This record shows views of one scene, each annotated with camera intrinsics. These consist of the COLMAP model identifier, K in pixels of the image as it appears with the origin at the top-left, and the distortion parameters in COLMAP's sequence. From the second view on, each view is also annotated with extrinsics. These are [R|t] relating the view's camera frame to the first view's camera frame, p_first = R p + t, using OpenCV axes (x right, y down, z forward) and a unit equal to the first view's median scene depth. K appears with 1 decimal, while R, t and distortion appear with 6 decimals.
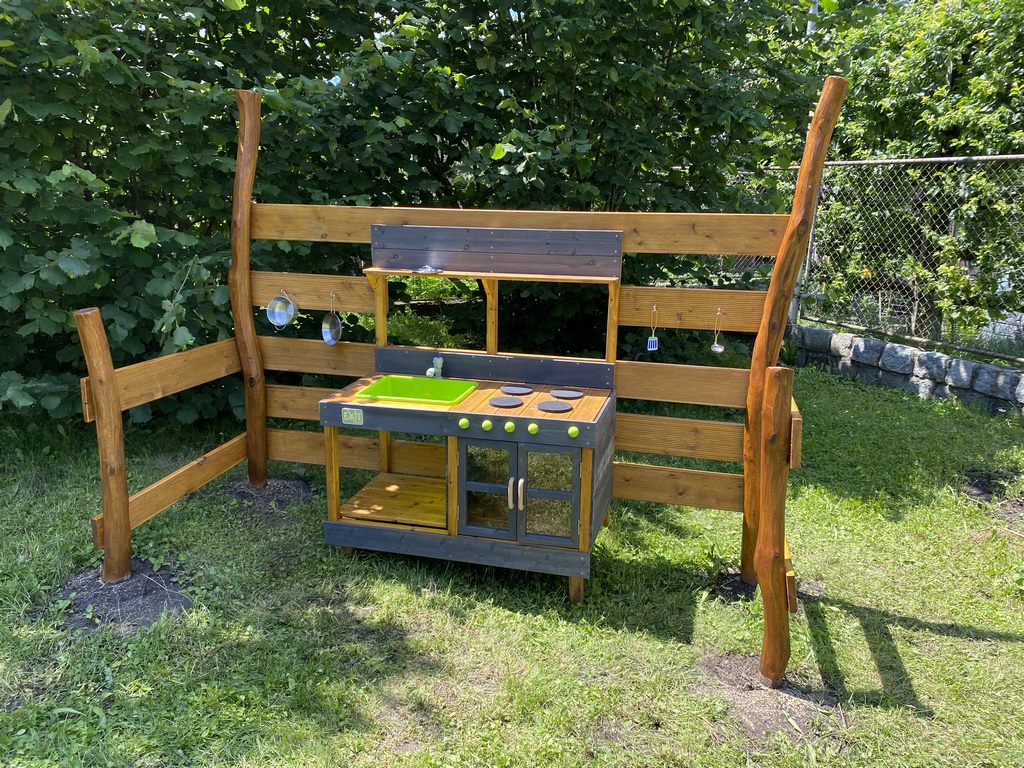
lens RADIAL K [[785.0, 0, 512.0], [0, 785.0, 384.0], [0, 0, 1]] dist [0.000243, -0.007616]
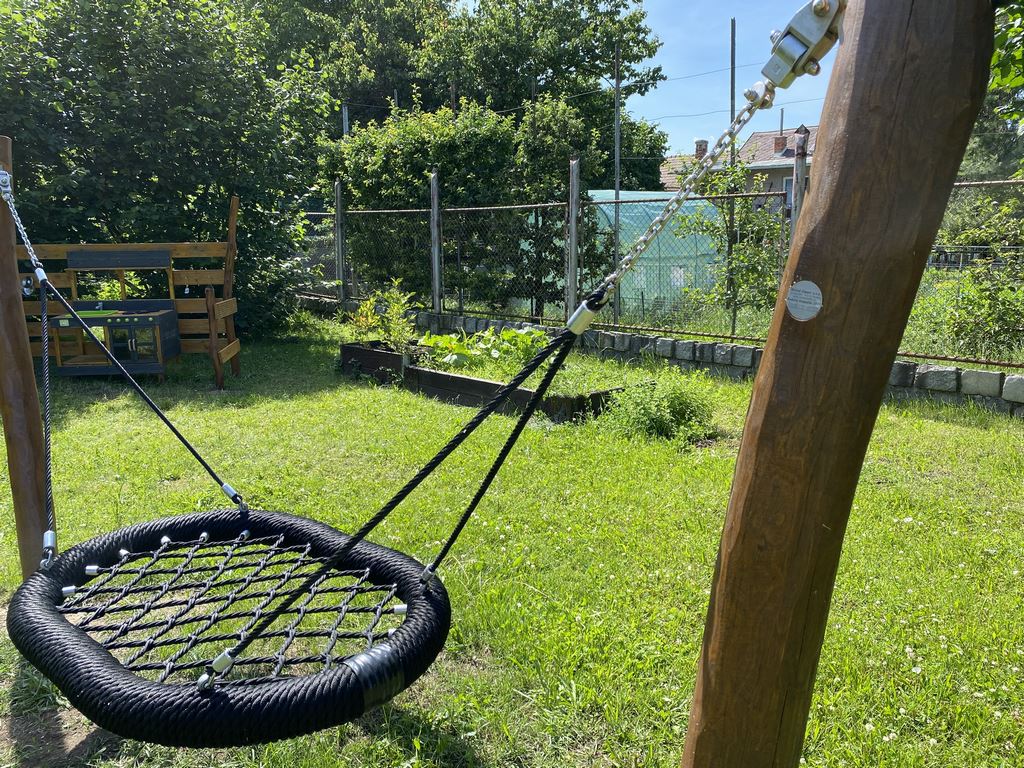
lens RADIAL K [[785.0, 0, 512.0], [0, 785.0, 384.0], [0, 0, 1]] dist [0.000243, -0.007616]
pose [[0.945907, -0.090672, 0.311511, 0.370772], [0.100860, 0.994760, -0.016717, 0.428369], [-0.308363, 0.047232, 0.950096, -1.909610]]
